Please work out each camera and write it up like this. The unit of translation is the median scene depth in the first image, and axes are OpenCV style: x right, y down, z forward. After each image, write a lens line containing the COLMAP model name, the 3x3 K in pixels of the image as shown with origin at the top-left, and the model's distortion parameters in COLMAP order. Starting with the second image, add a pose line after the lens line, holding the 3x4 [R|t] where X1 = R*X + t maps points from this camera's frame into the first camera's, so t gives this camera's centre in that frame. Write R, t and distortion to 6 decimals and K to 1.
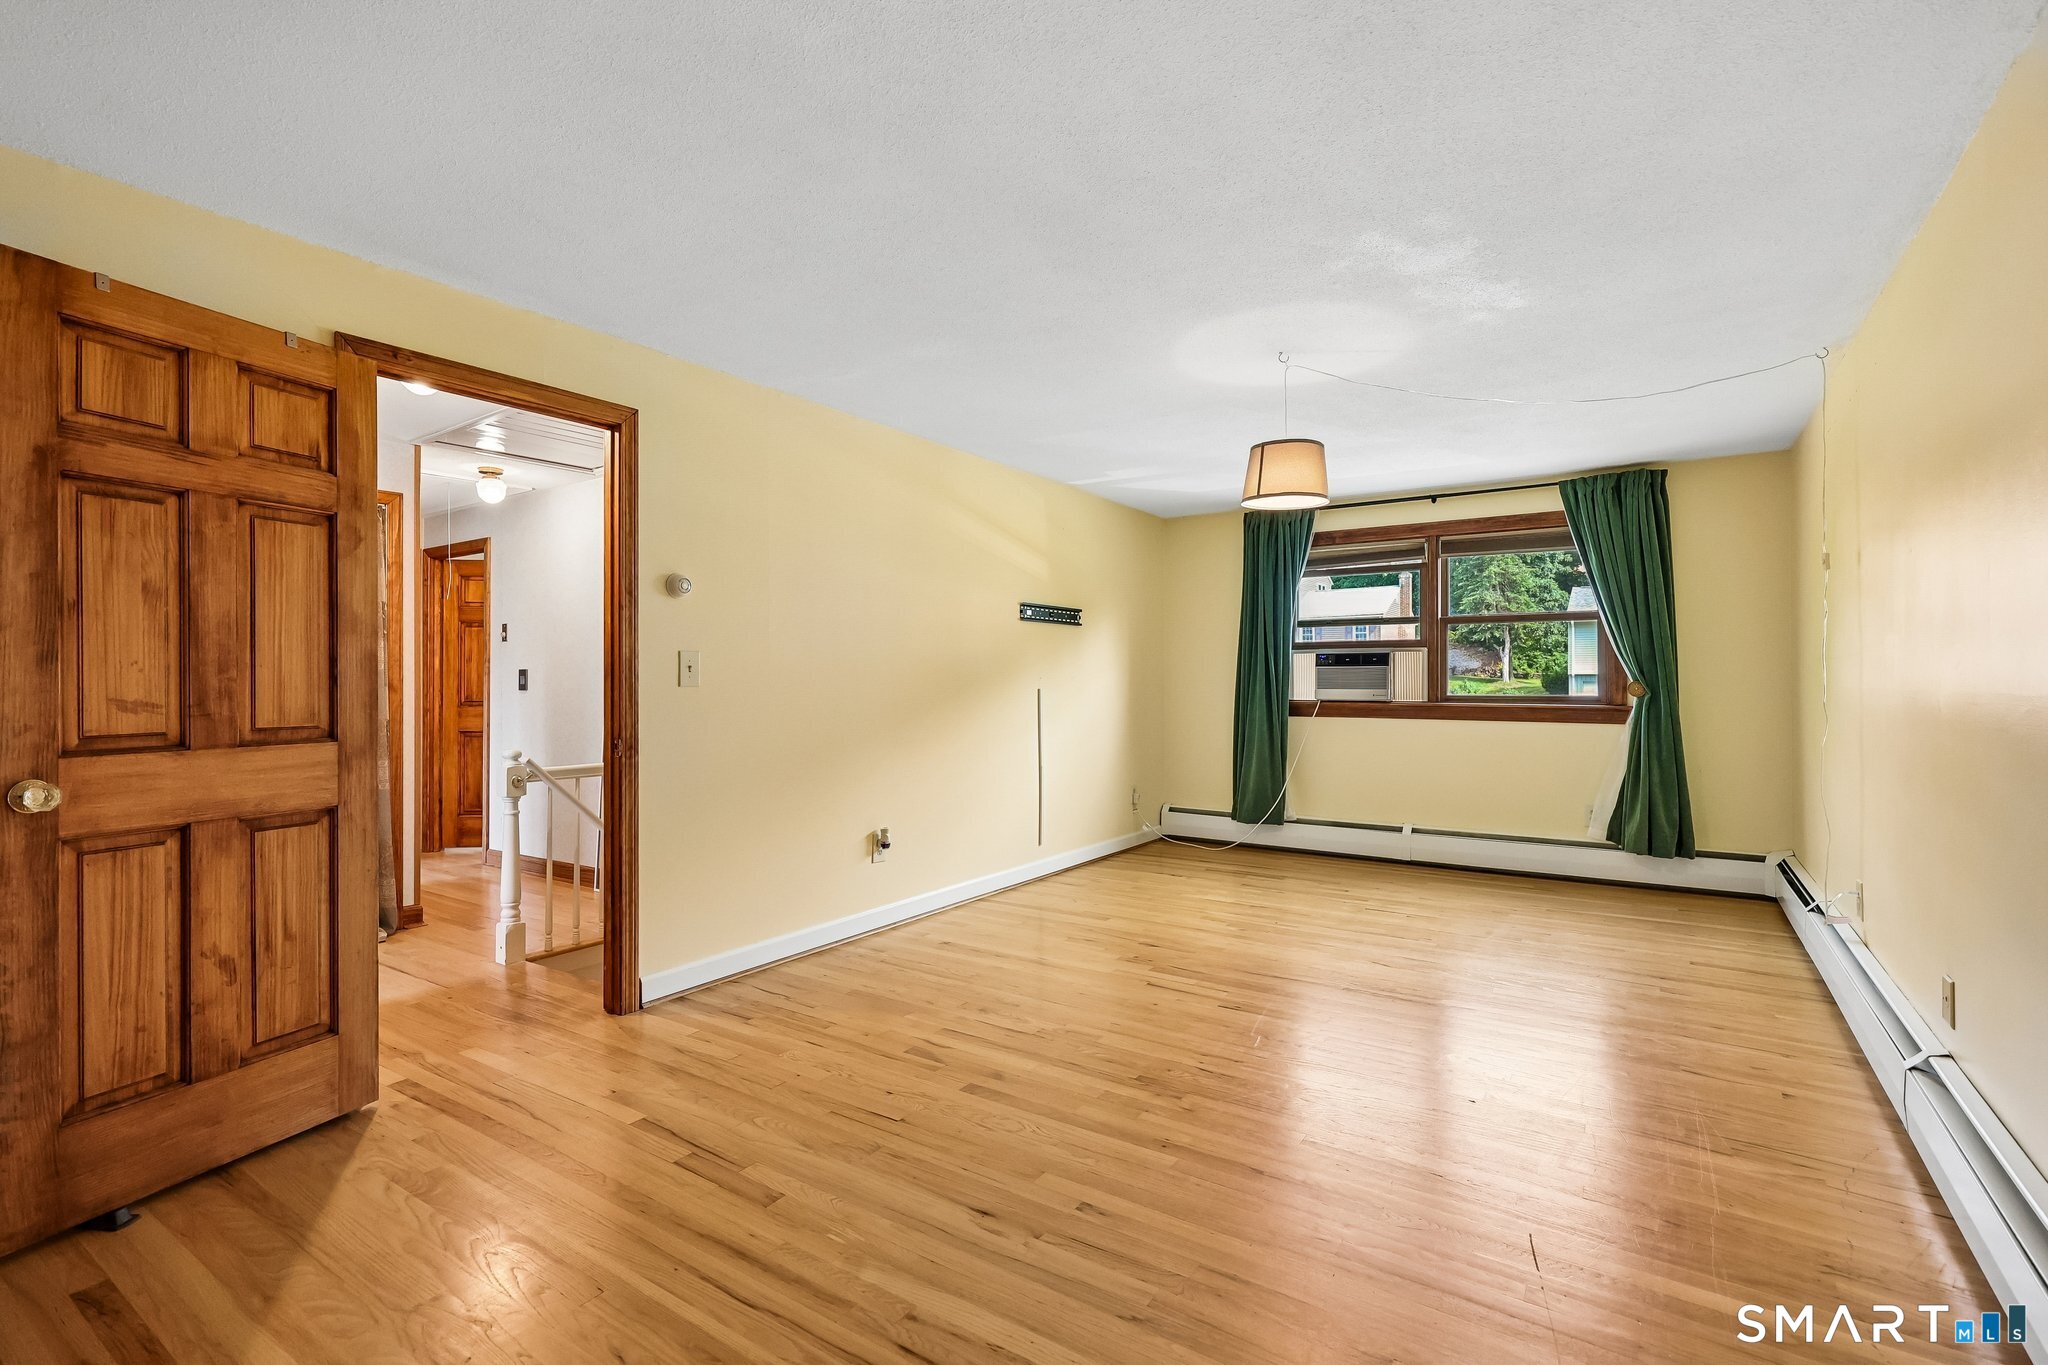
lens RADIAL K [[947.3, 0, 1026.3], [0, 947.3, 673.0], [0, 0, 1]] dist [-0.000584, 0.000352]
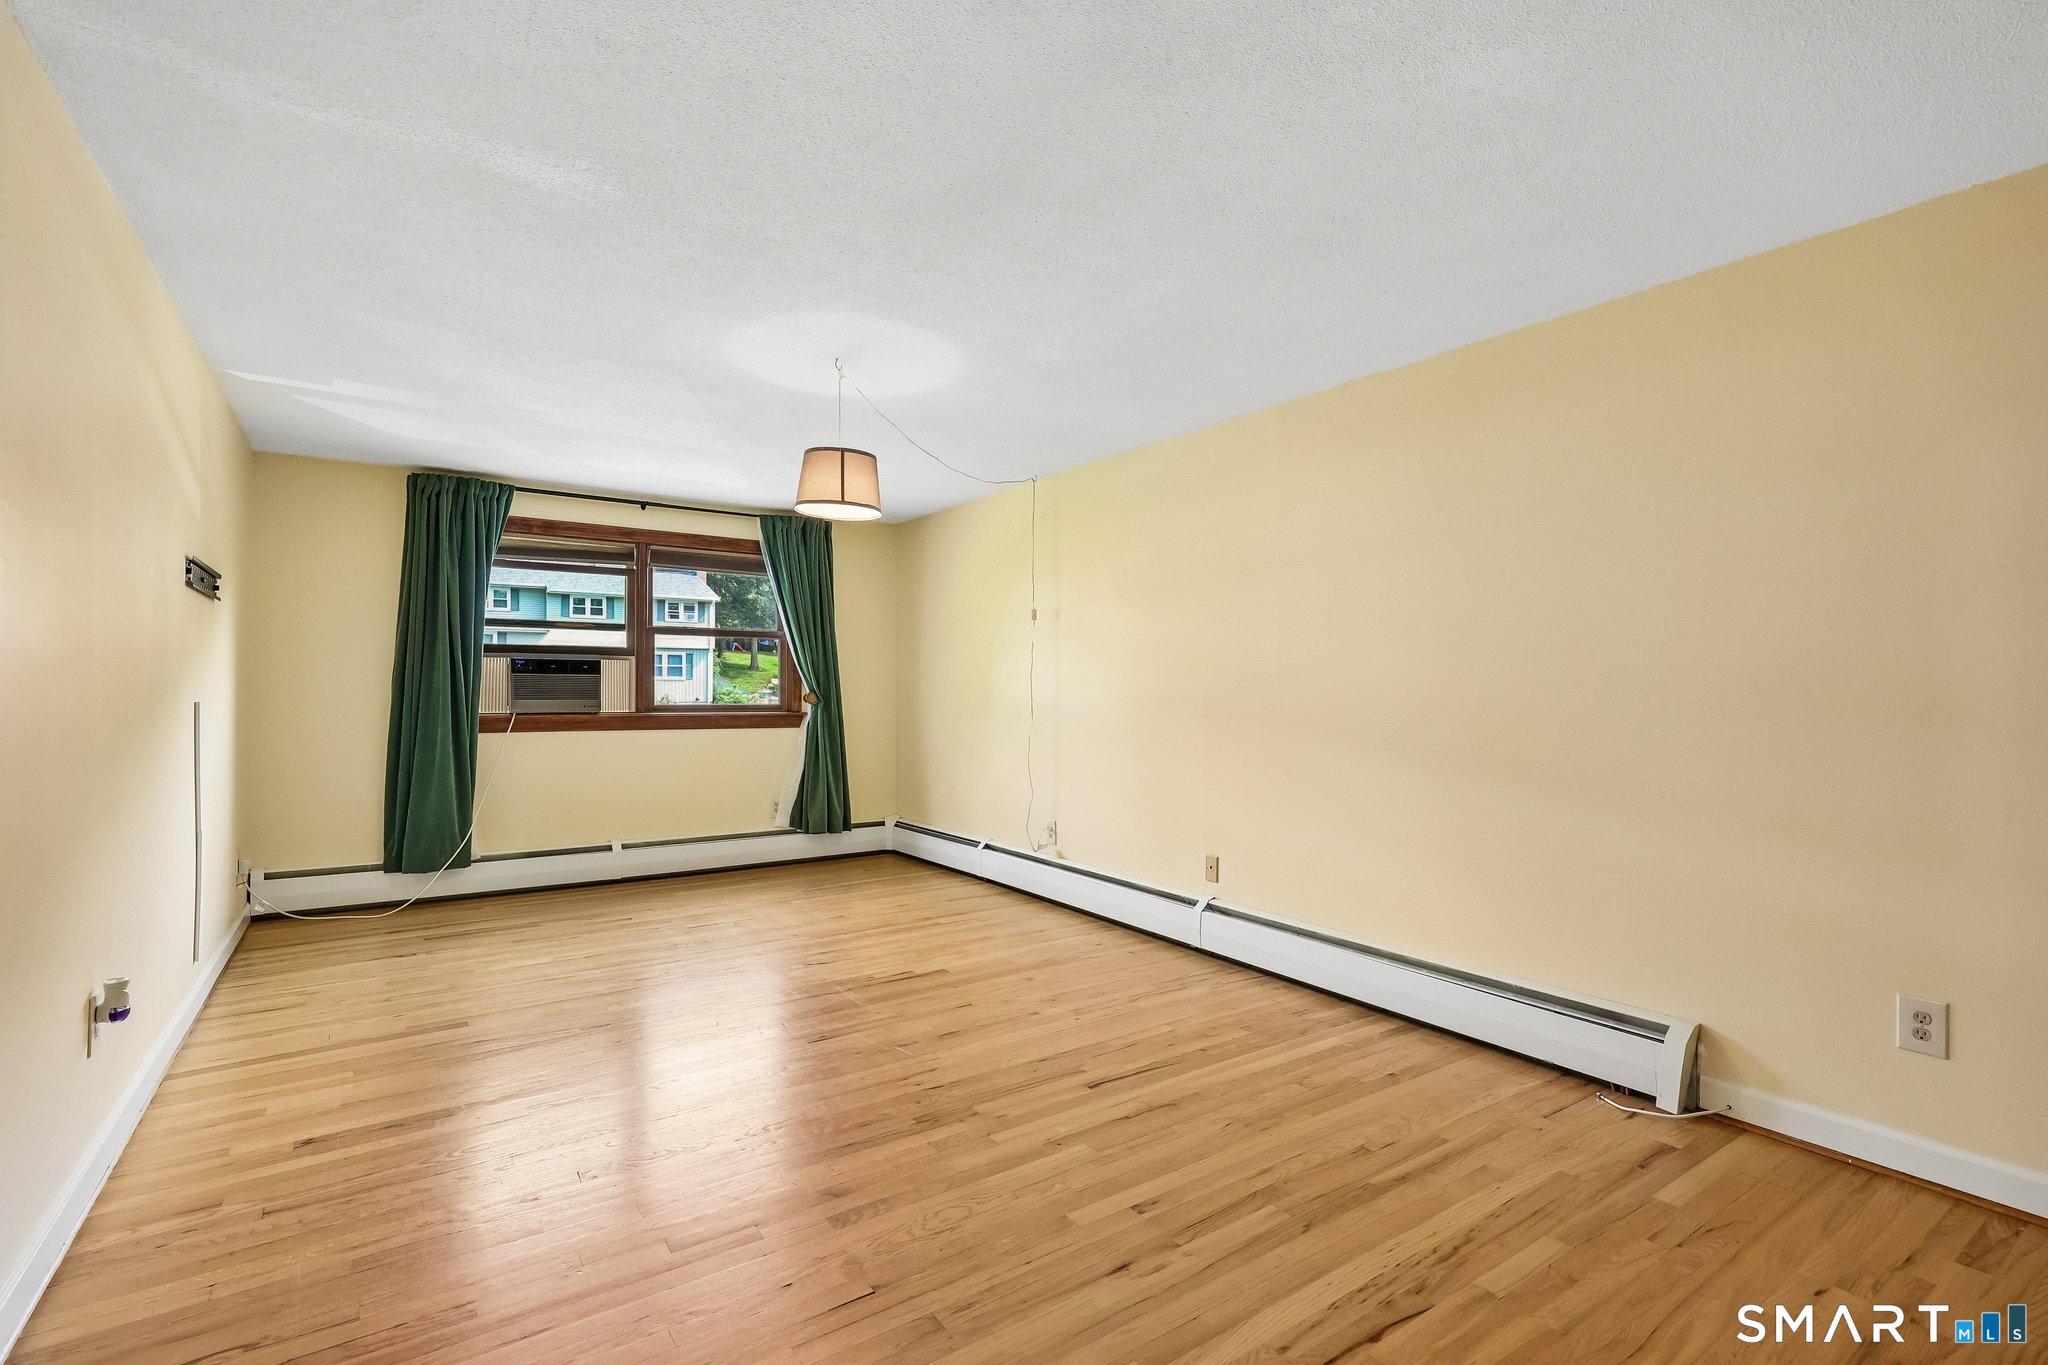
lens RADIAL K [[947.3, 0, 1026.5], [0, 947.3, 684.3], [0, 0, 1]] dist [-0.000584, 0.000352]
pose [[0.343079, 0.009677, 0.939257, -0.379008], [-0.012210, 0.999908, -0.005842, 0.002565], [-0.939227, -0.009464, 0.343166, 0.308850]]
